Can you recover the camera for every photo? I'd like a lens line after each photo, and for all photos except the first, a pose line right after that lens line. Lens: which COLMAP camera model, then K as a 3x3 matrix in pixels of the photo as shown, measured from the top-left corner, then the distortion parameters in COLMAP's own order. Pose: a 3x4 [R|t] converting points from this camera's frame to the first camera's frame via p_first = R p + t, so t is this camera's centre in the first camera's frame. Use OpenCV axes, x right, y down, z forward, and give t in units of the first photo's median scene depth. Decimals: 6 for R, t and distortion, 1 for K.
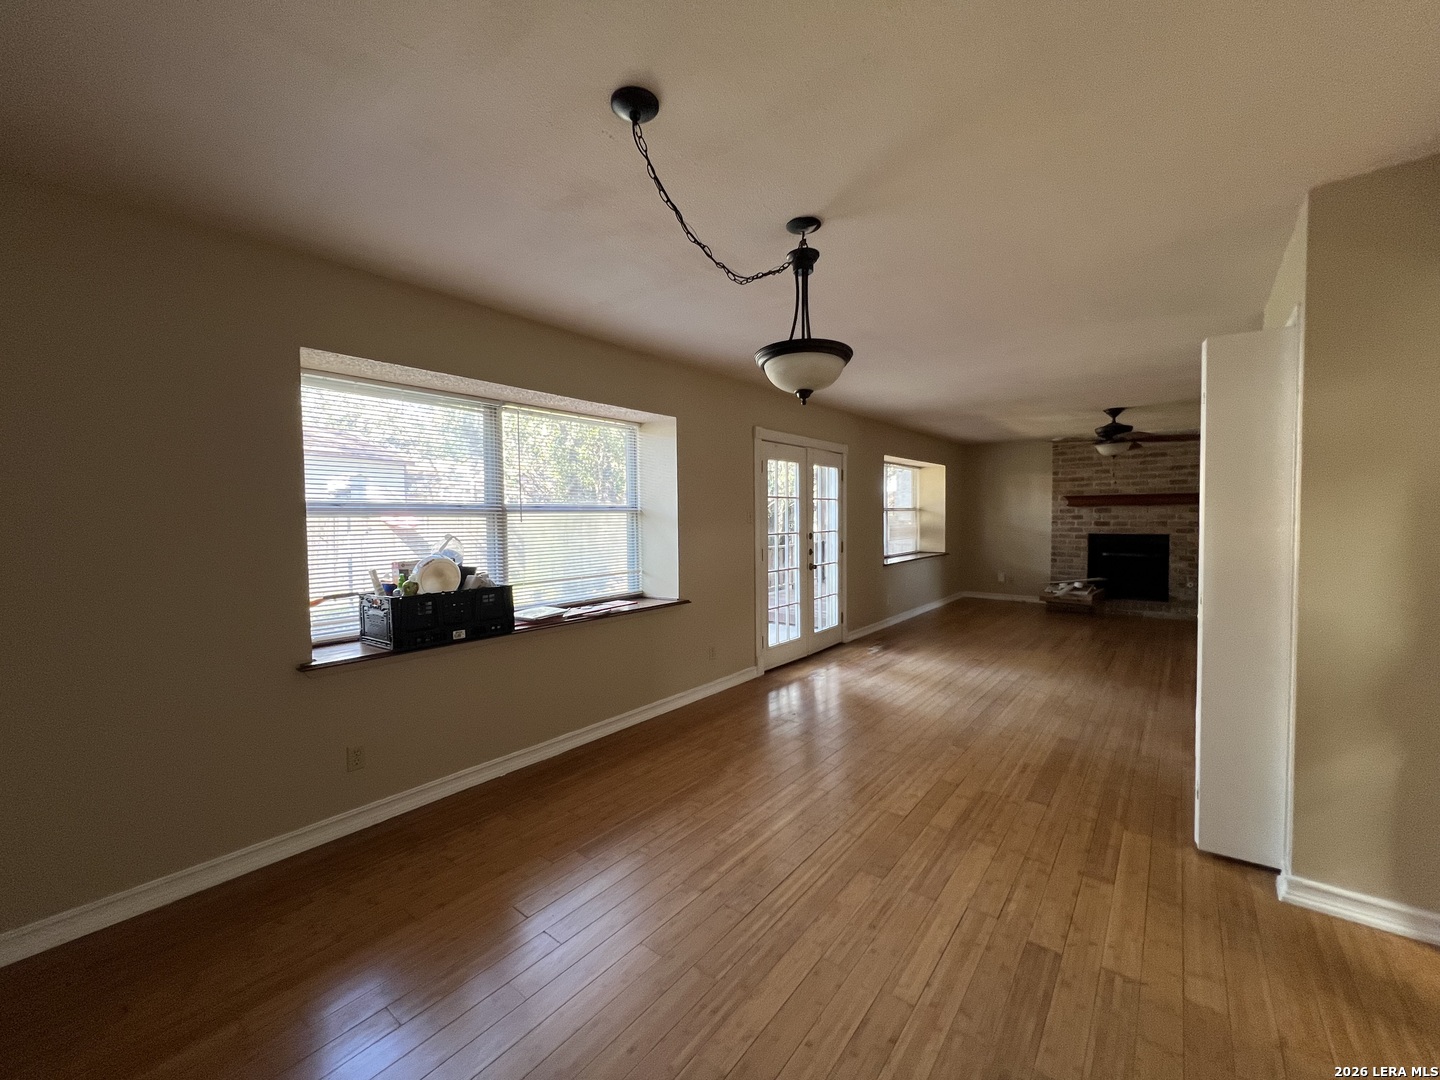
lens RADIAL K [[579.8, 0, 718.9], [0, 579.8, 538.7], [0, 0, 1]] dist [-0.001361, 0.000193]
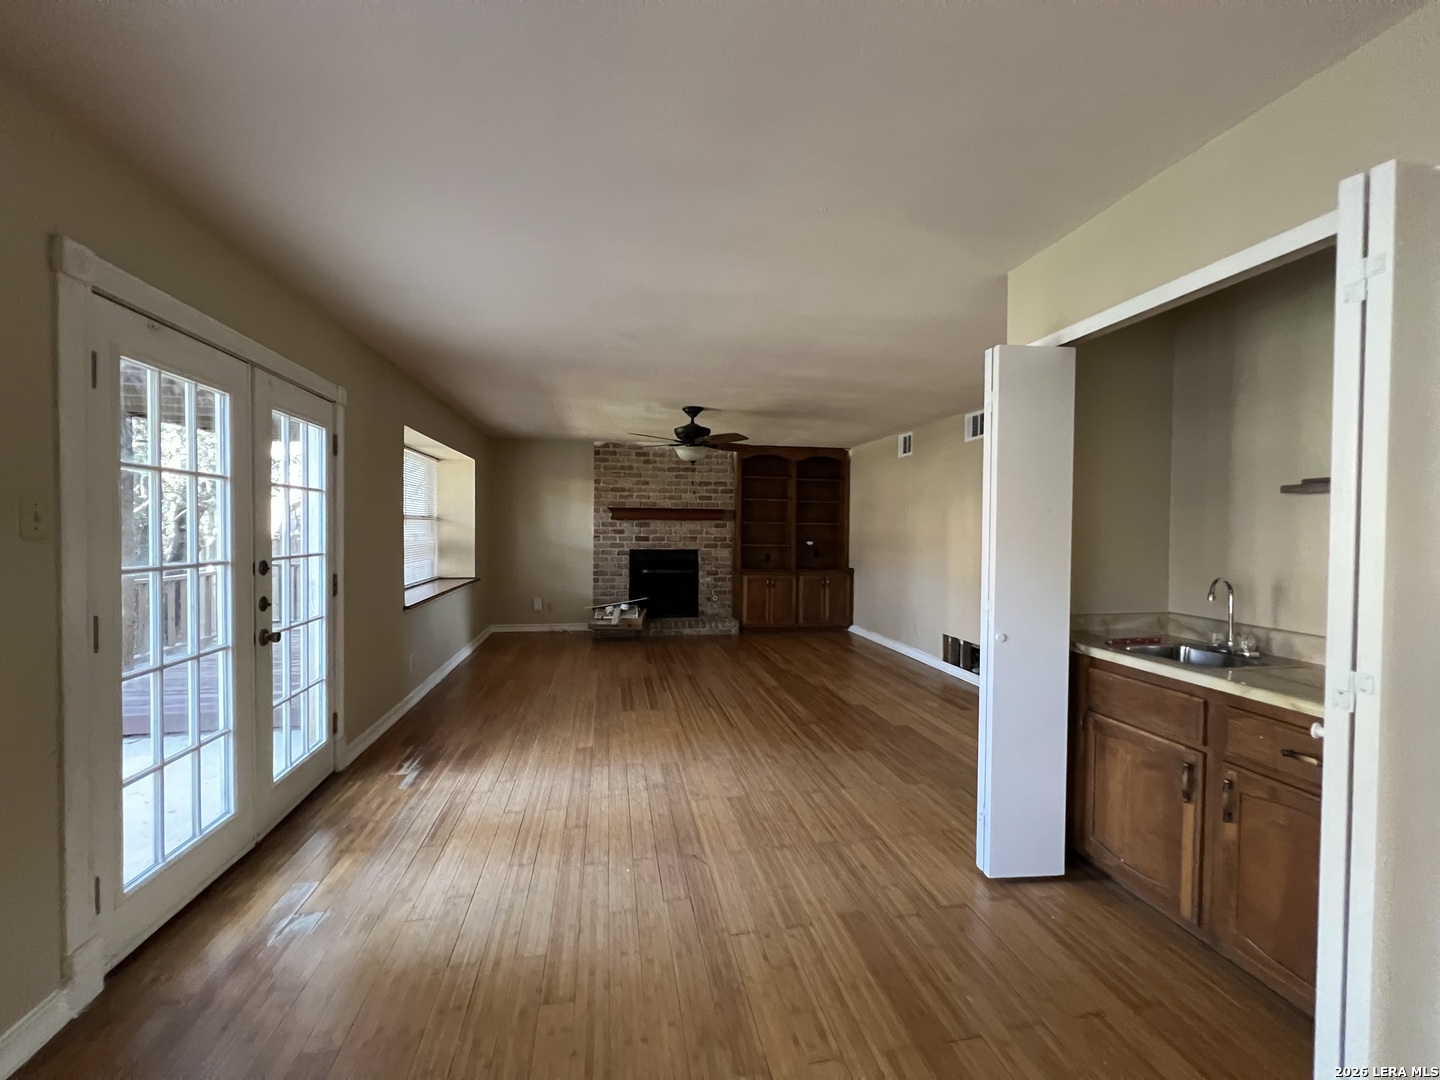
lens RADIAL K [[576.6, 0, 715.5], [0, 576.6, 538.5], [0, 0, 1]] dist [-0.000636, 0.000026]
pose [[0.649583, 0.001396, 0.760289, 0.035747], [0.016391, 0.999740, -0.015840, -0.010602], [-0.760114, 0.022751, 0.649392, 0.335648]]
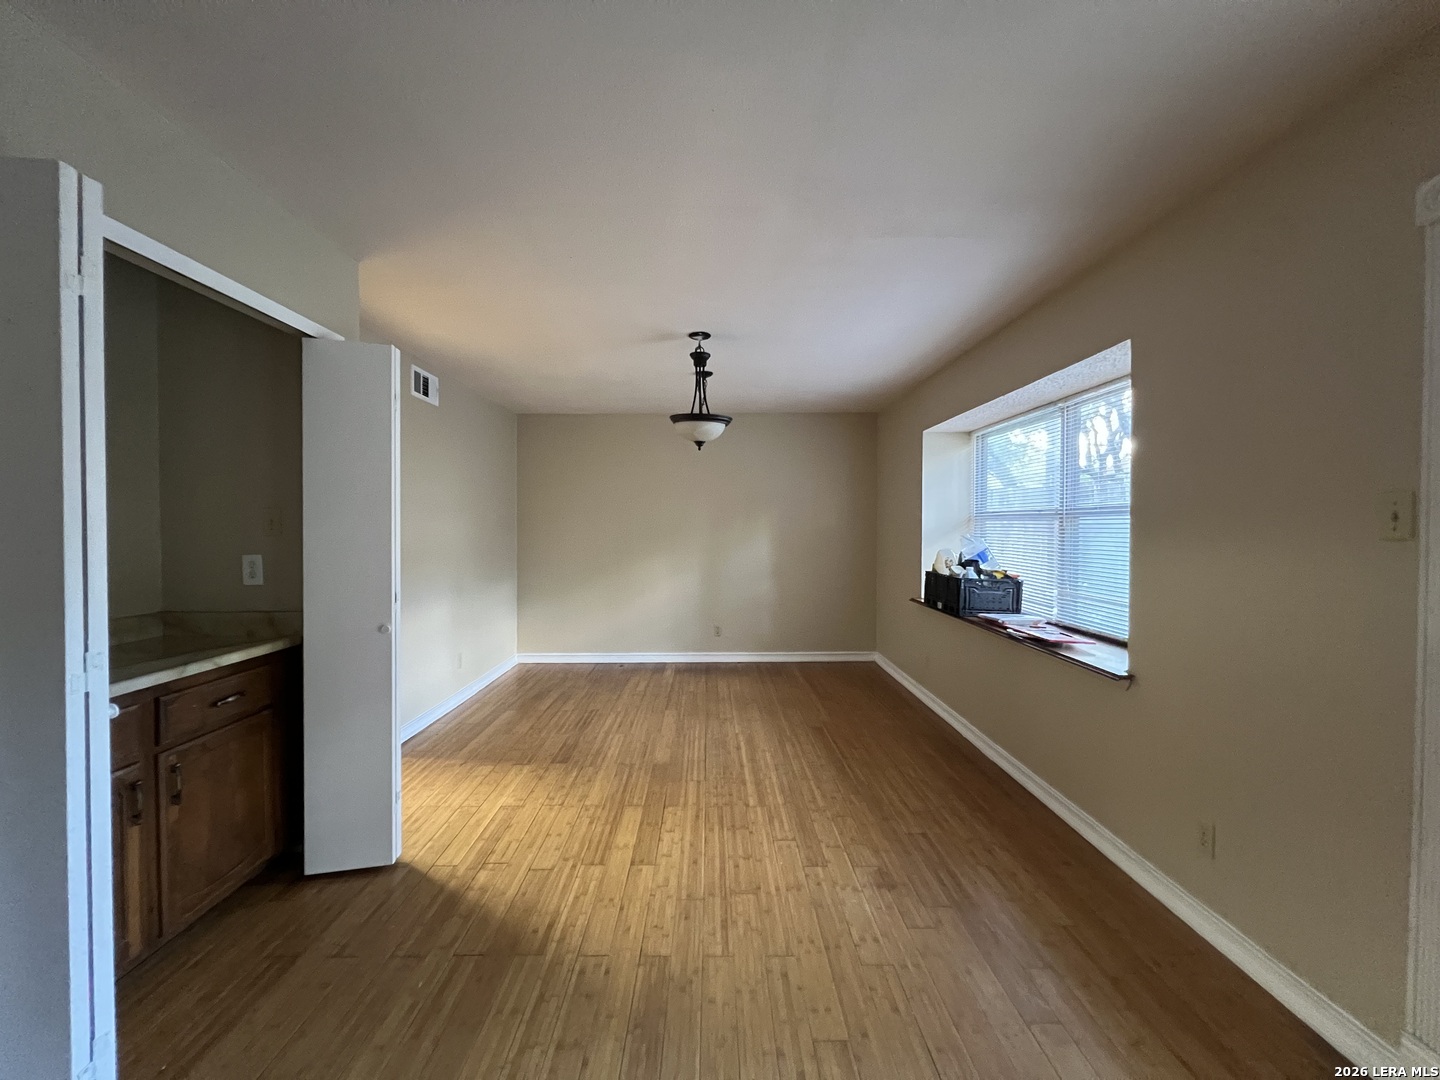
lens RADIAL K [[579.8, 0, 718.9], [0, 579.8, 538.7], [0, 0, 1]] dist [-0.001361, 0.000193]
pose [[-0.771780, 0.022909, -0.635477, 0.317548], [-0.020463, 0.997939, 0.060827, -0.025925], [0.635560, 0.059948, -0.769720, 0.647179]]
